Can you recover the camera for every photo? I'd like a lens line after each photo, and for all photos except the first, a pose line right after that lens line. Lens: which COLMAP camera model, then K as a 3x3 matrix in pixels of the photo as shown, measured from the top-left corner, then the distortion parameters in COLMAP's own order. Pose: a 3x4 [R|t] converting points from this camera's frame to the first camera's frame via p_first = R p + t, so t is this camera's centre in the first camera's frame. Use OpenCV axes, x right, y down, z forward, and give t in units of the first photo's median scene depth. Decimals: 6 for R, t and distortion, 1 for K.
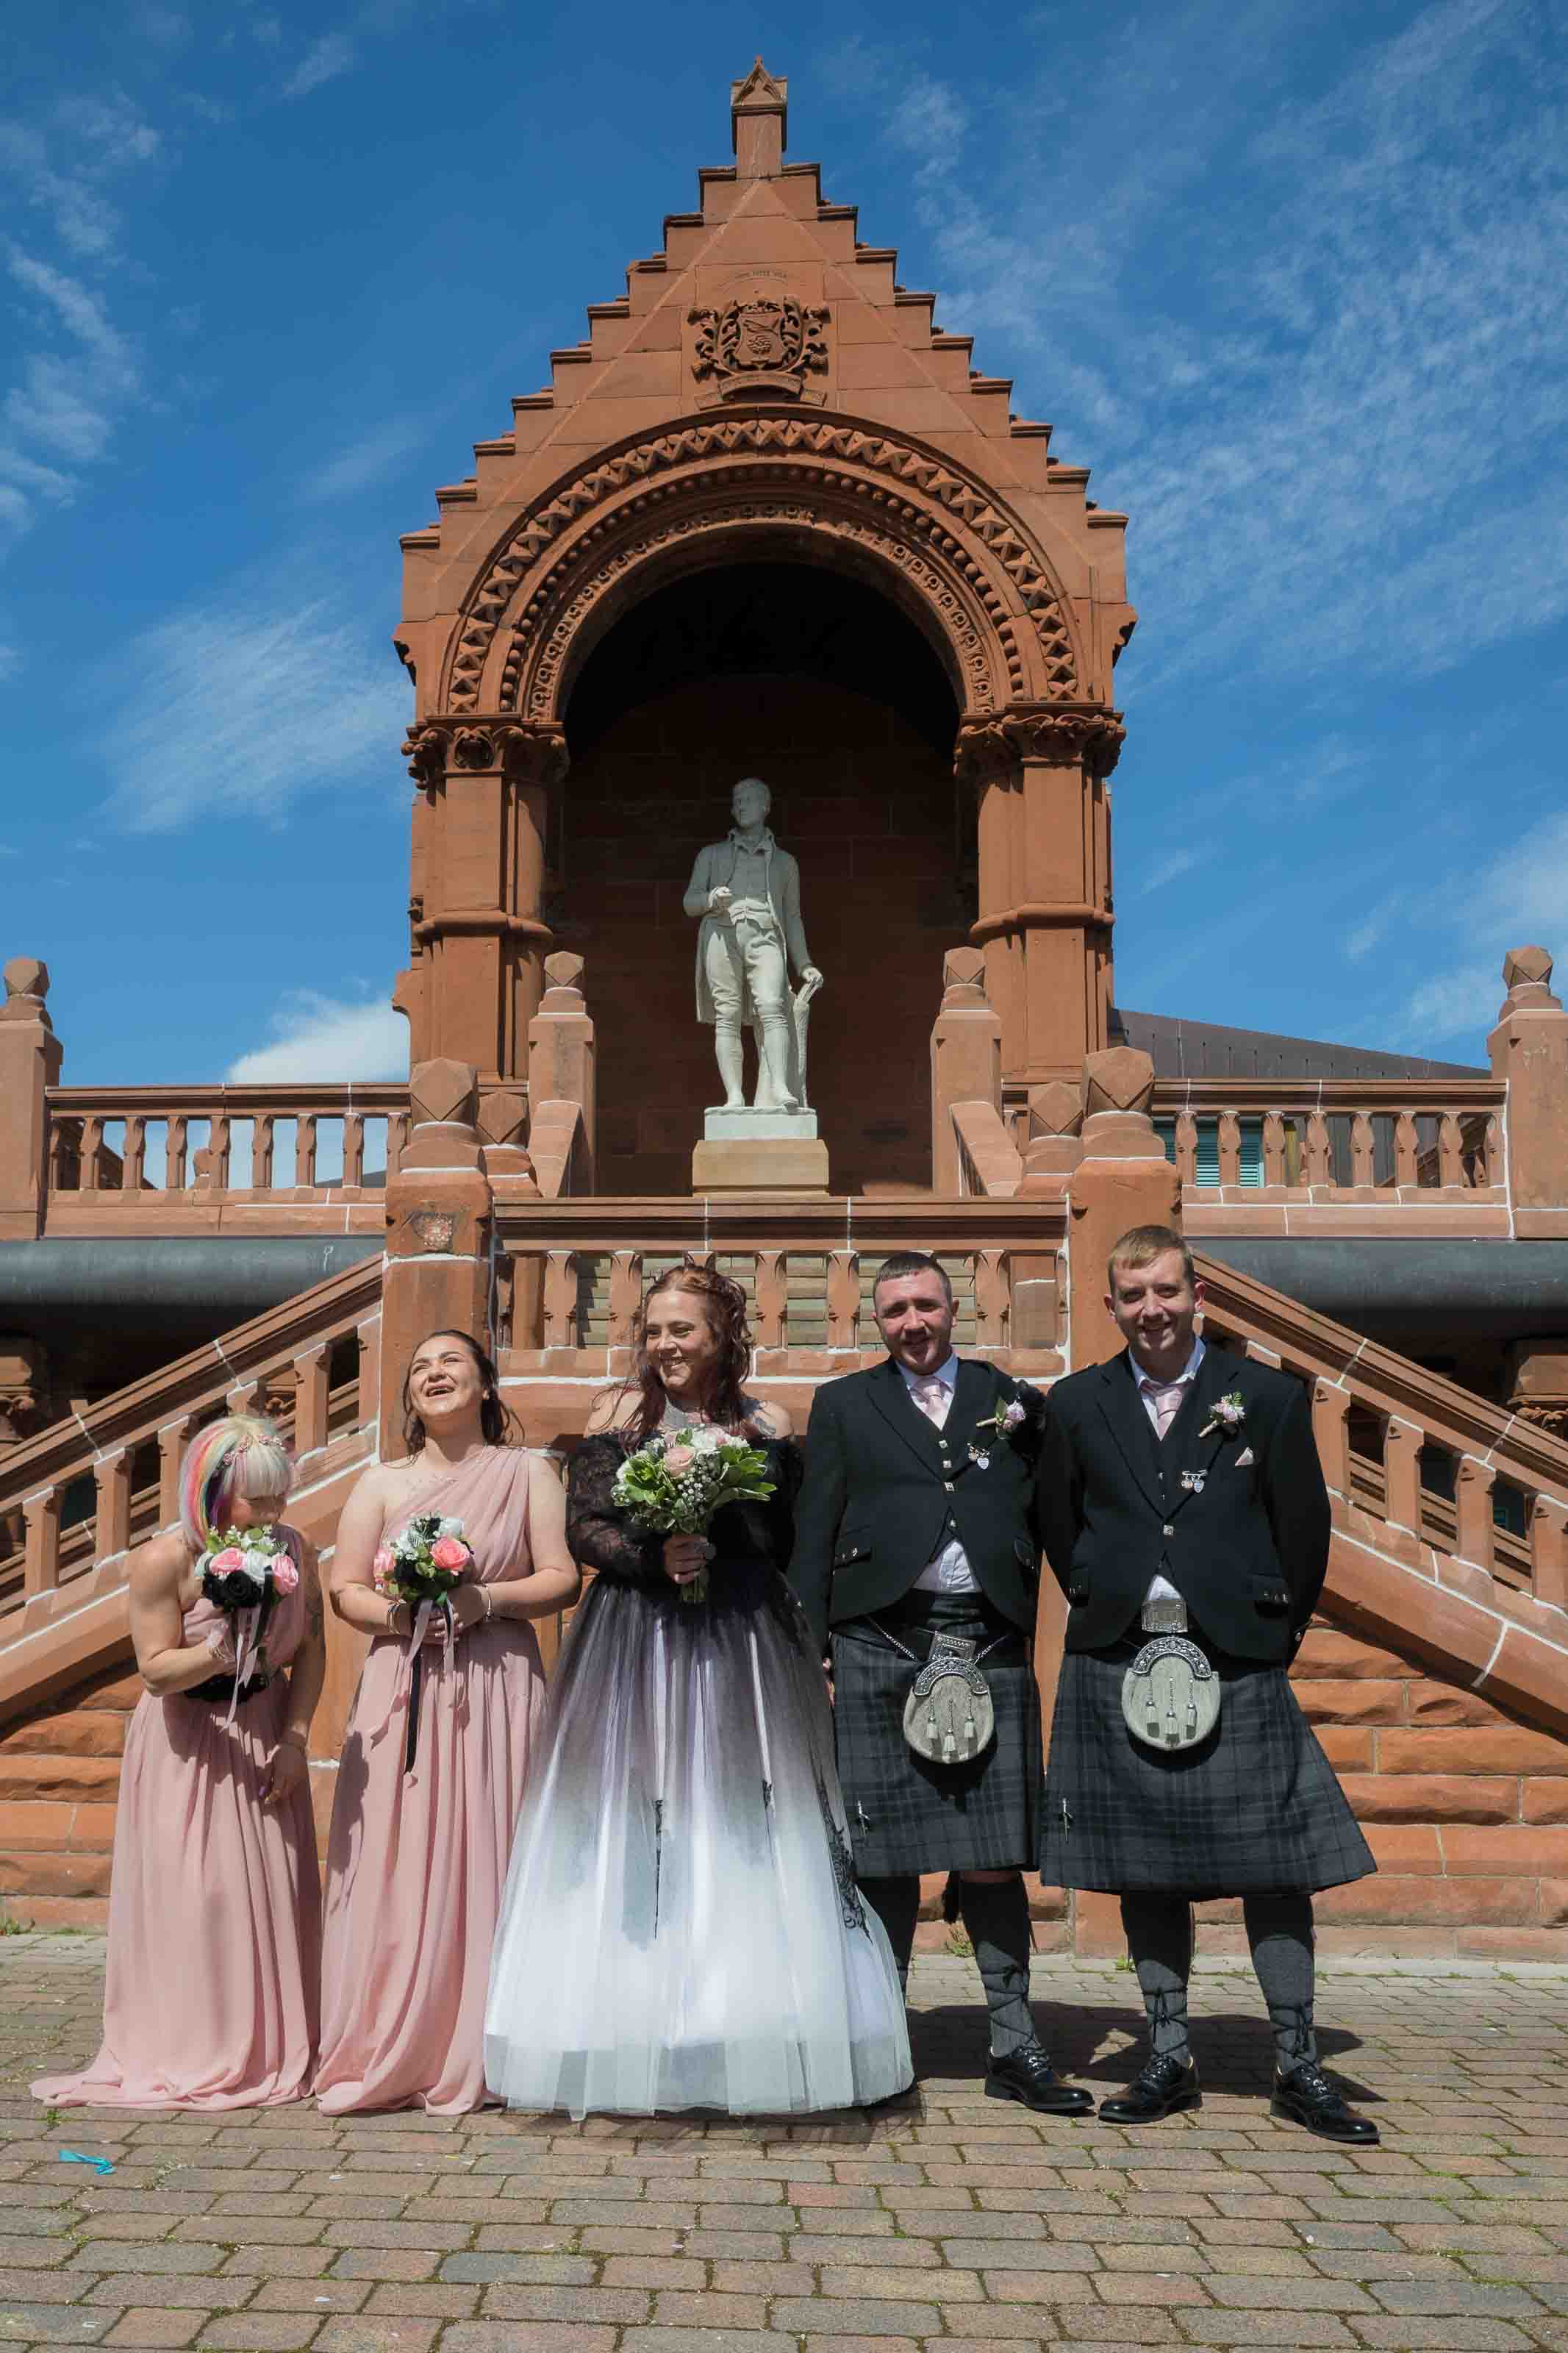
lens RADIAL K [[2231.7, 0, 591.5], [0, 2231.7, 1506.9], [0, 0, 1]] dist [-0.110902, 0.110622]
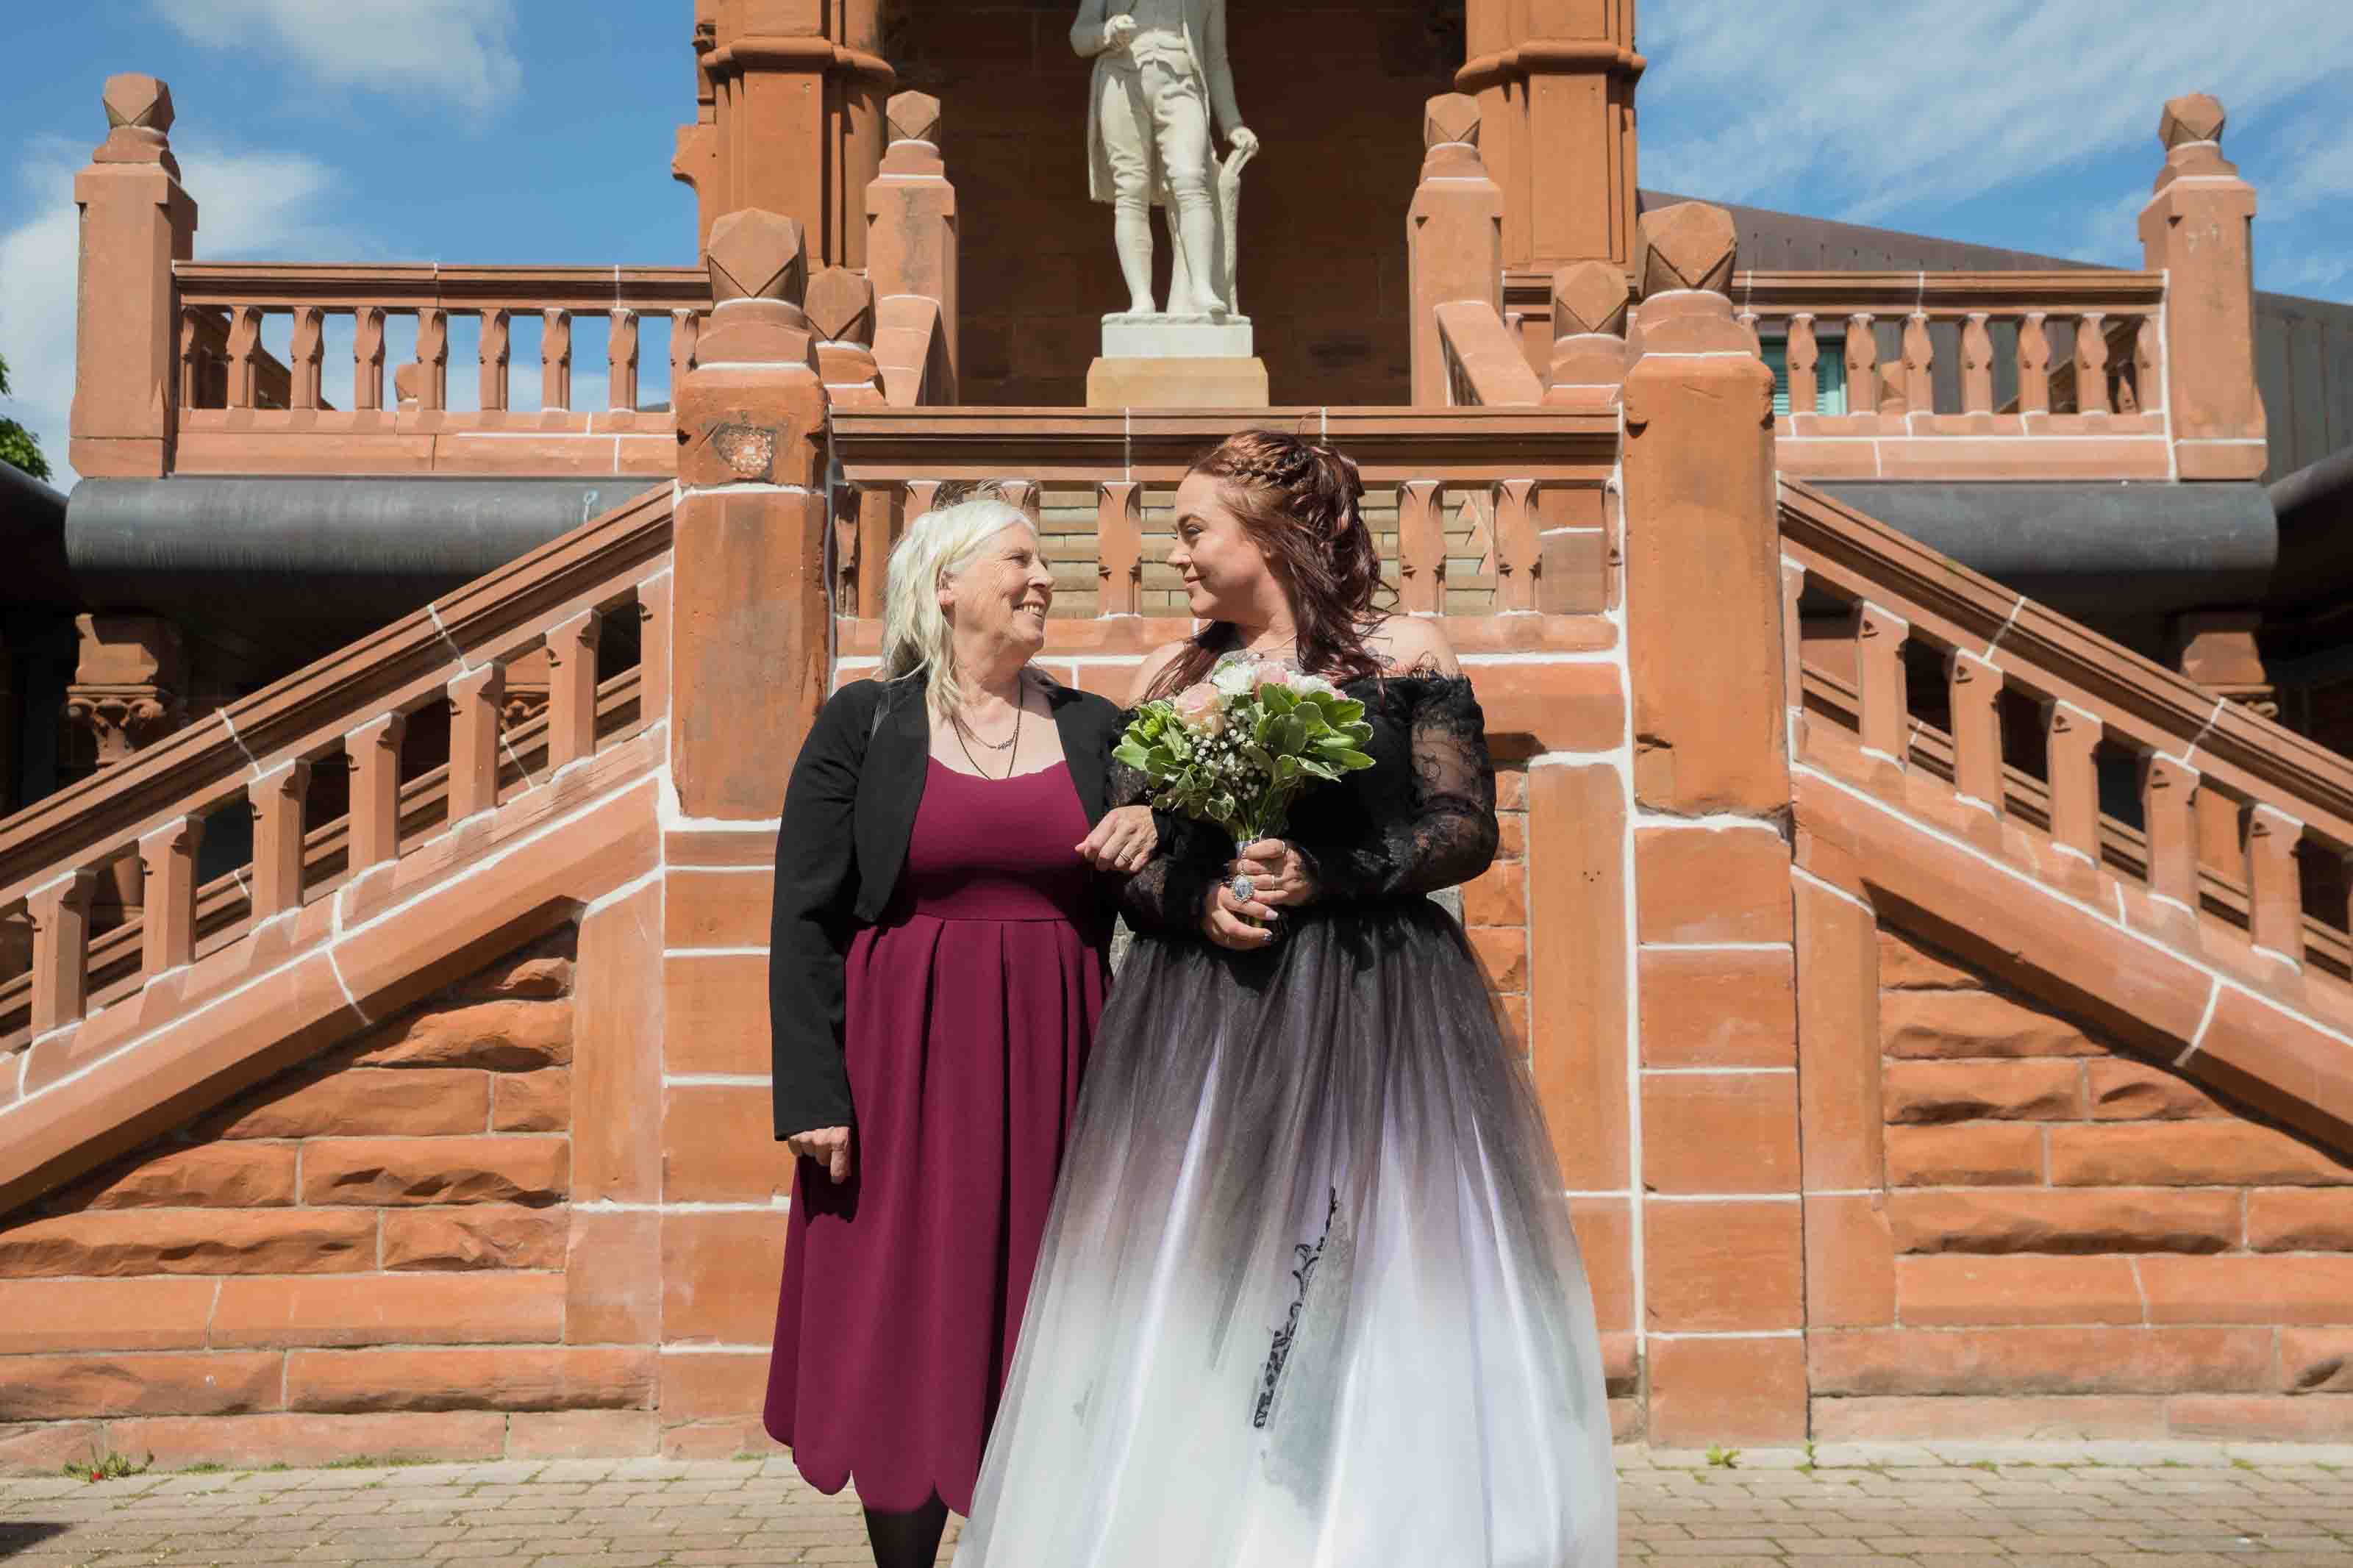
lens RADIAL K [[2761.9, 0, 1239.1], [0, 2761.9, 823.3], [0, 0, 1]] dist [0.008978, 0.162305]
pose [[0.993167, -0.009998, 0.116270, -0.014288], [0.012419, 0.999721, -0.020116, 0.011565], [-0.116036, 0.021422, 0.993014, 0.084040]]
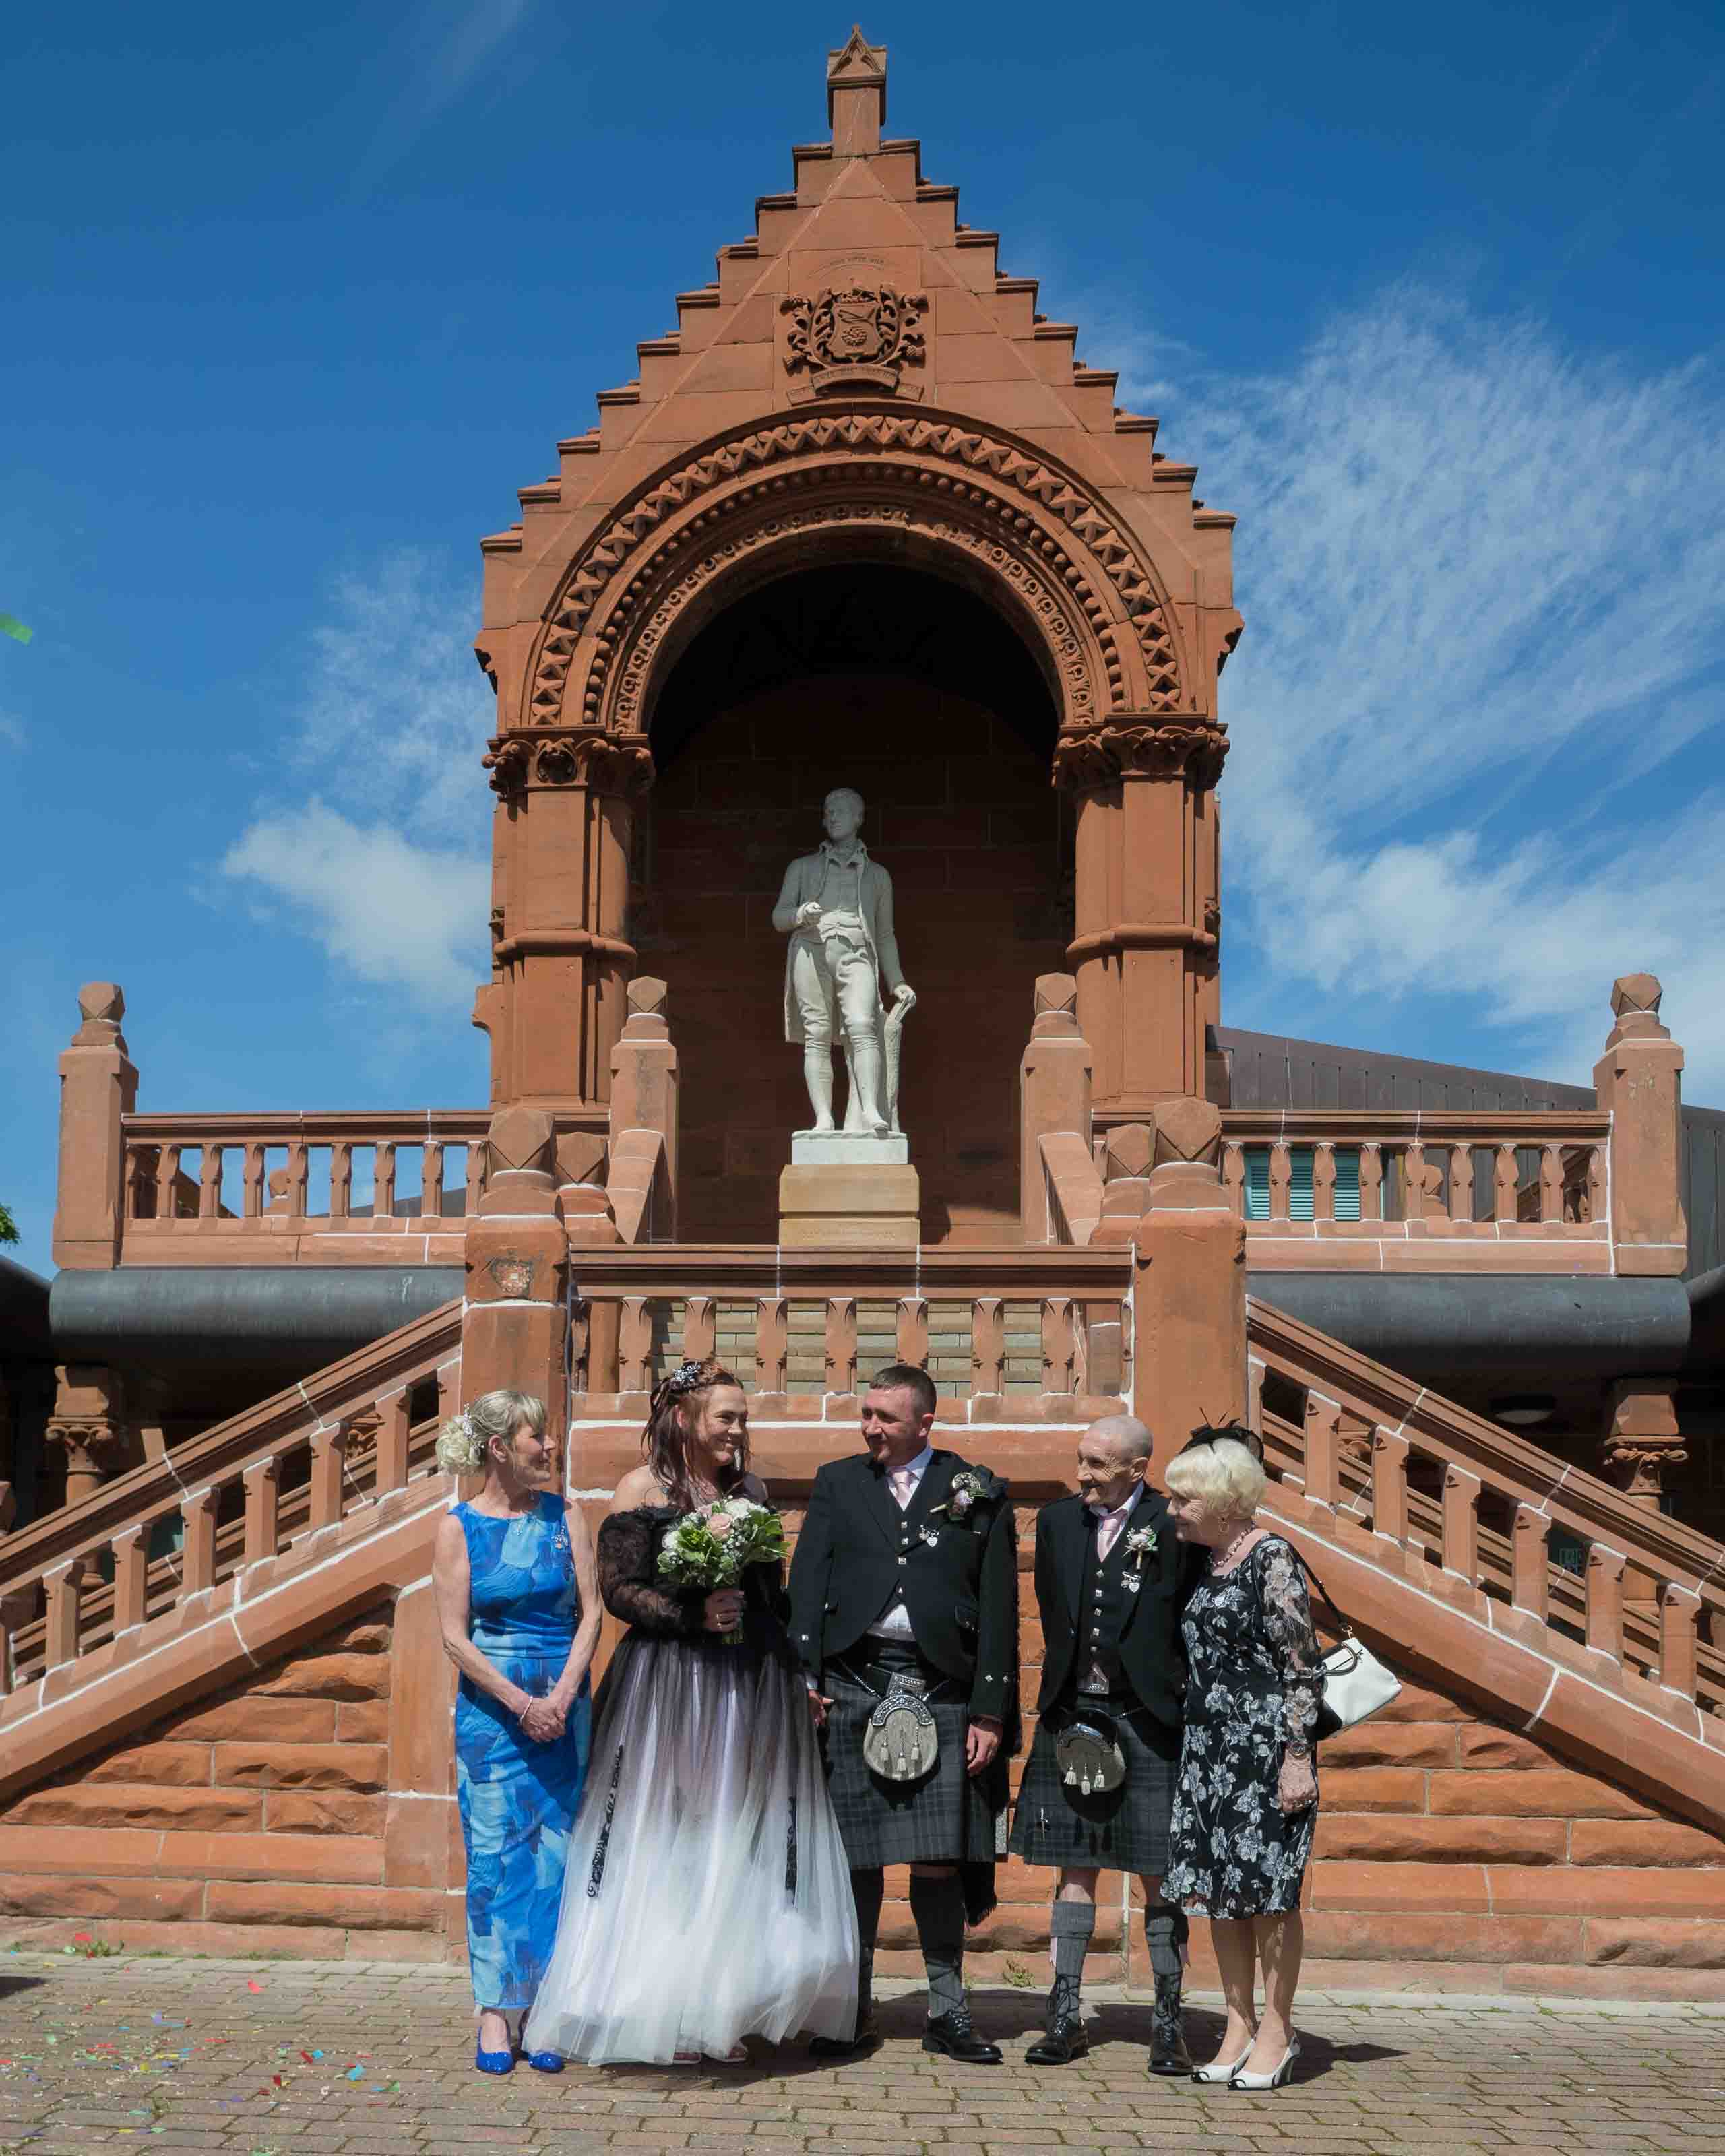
lens RADIAL K [[2580.3, 0, 624.1], [0, 2580.3, 1640.9], [0, 0, 1]] dist [-0.118707, 0.146439]
pose [[0.999515, 0.007491, -0.030220, 0.014045], [-0.006038, 0.998834, 0.047896, -0.010772], [0.030544, -0.047691, 0.998395, -0.148647]]
